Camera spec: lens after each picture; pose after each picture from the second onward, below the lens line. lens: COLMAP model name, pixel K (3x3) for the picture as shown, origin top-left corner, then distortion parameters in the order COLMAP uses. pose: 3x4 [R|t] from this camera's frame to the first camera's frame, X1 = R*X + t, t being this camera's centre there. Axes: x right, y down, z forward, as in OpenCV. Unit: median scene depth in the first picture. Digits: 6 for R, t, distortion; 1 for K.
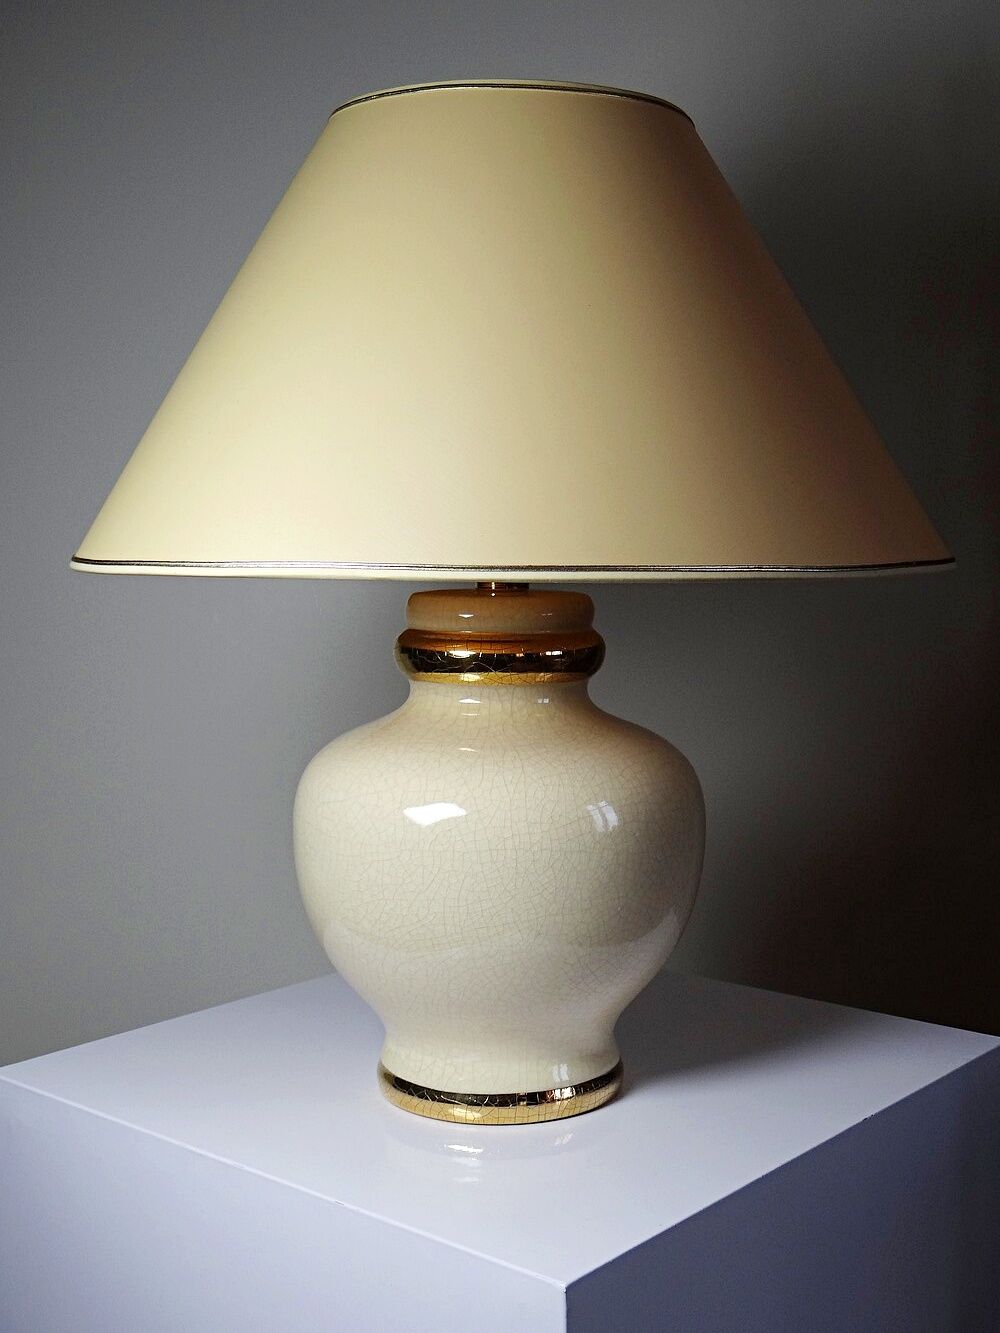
lens RADIAL K [[1682.1, 0, 500.0], [0, 1682.1, 666.5], [0, 0, 1]] dist [-0.029138, 0.008927]
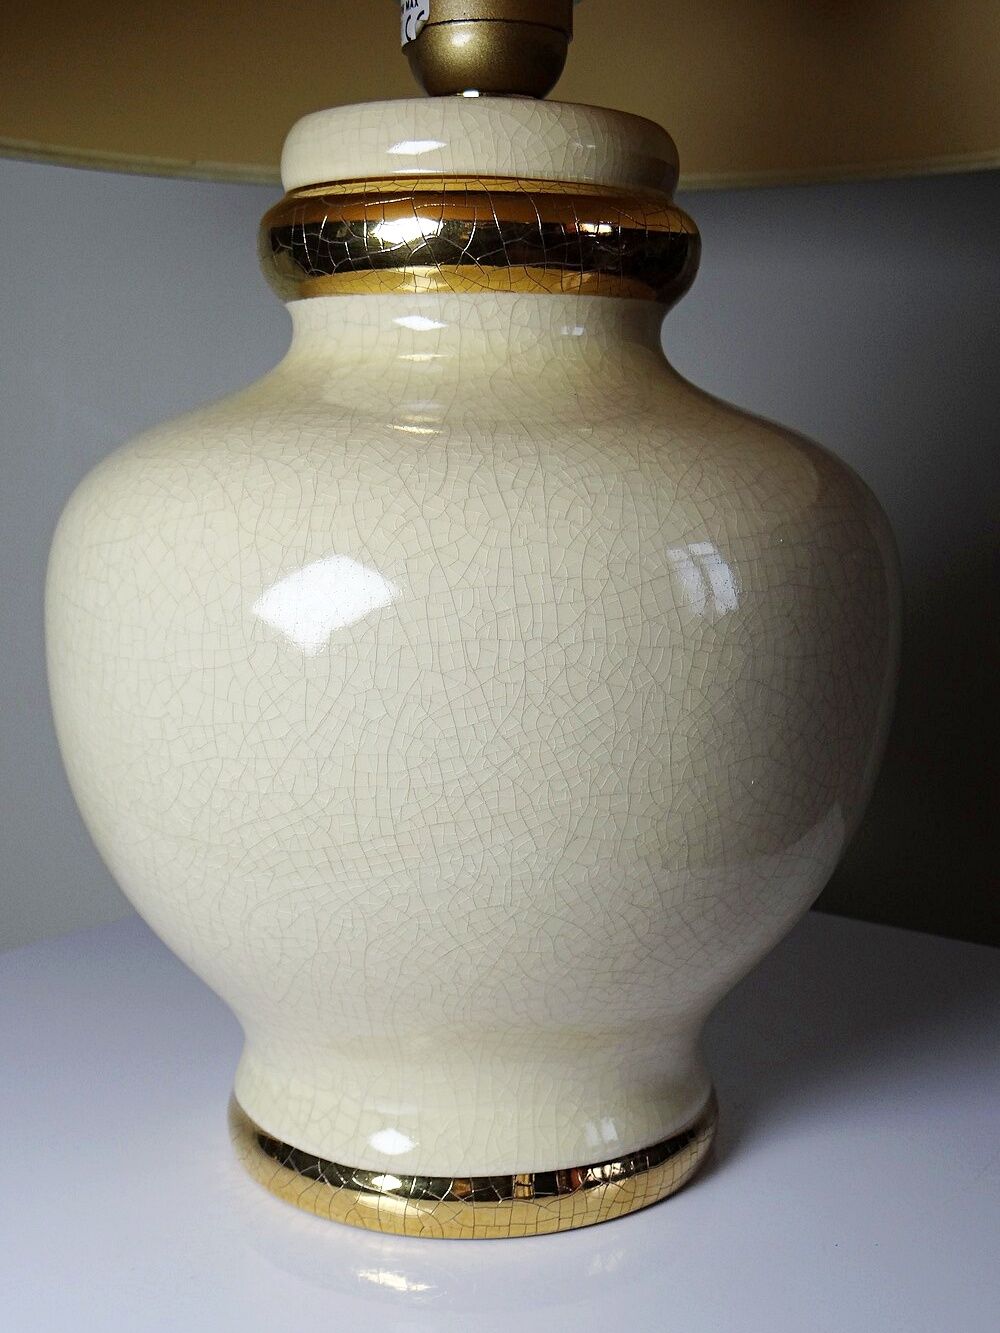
lens RADIAL K [[1682.1, 0, 500.0], [0, 1682.1, 666.5], [0, 0, 1]] dist [-0.029138, 0.008927]
pose [[0.999503, 0.006131, 0.030909, -0.009320], [-0.007941, 0.998239, 0.058781, 0.086756], [-0.030494, -0.058997, 0.997792, 0.552777]]
